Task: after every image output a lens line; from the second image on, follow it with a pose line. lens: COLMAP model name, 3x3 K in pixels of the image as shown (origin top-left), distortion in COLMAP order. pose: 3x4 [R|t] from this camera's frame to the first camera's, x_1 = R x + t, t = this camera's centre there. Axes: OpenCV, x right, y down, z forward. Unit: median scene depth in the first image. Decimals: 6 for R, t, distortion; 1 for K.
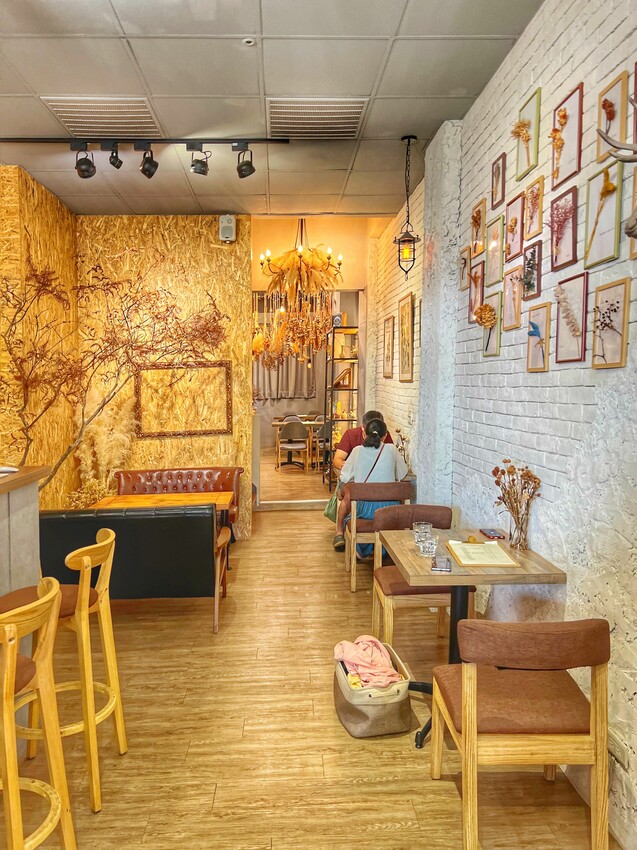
lens RADIAL K [[670.9, 0, 316.6], [0, 670.9, 423.8], [0, 0, 1]] dist [0.022187, -0.023795]
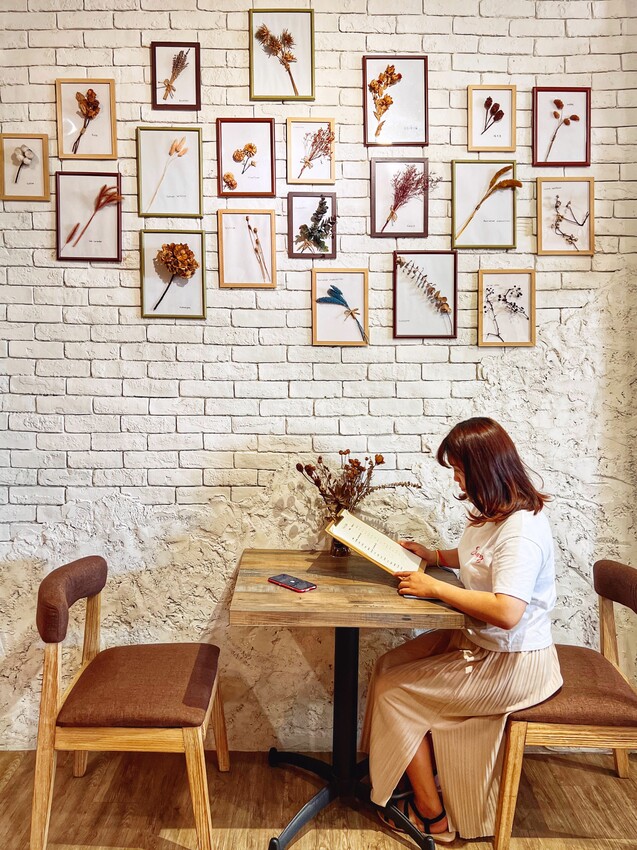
lens RADIAL K [[670.9, 0, 318.5], [0, 670.9, 426.0], [0, 0, 1]] dist [0.022187, -0.023795]
pose [[0.055847, -0.010029, 0.998389, -0.596588], [0.049519, 0.998747, 0.007263, 0.019392], [-0.997211, 0.049033, 0.056274, 1.110259]]
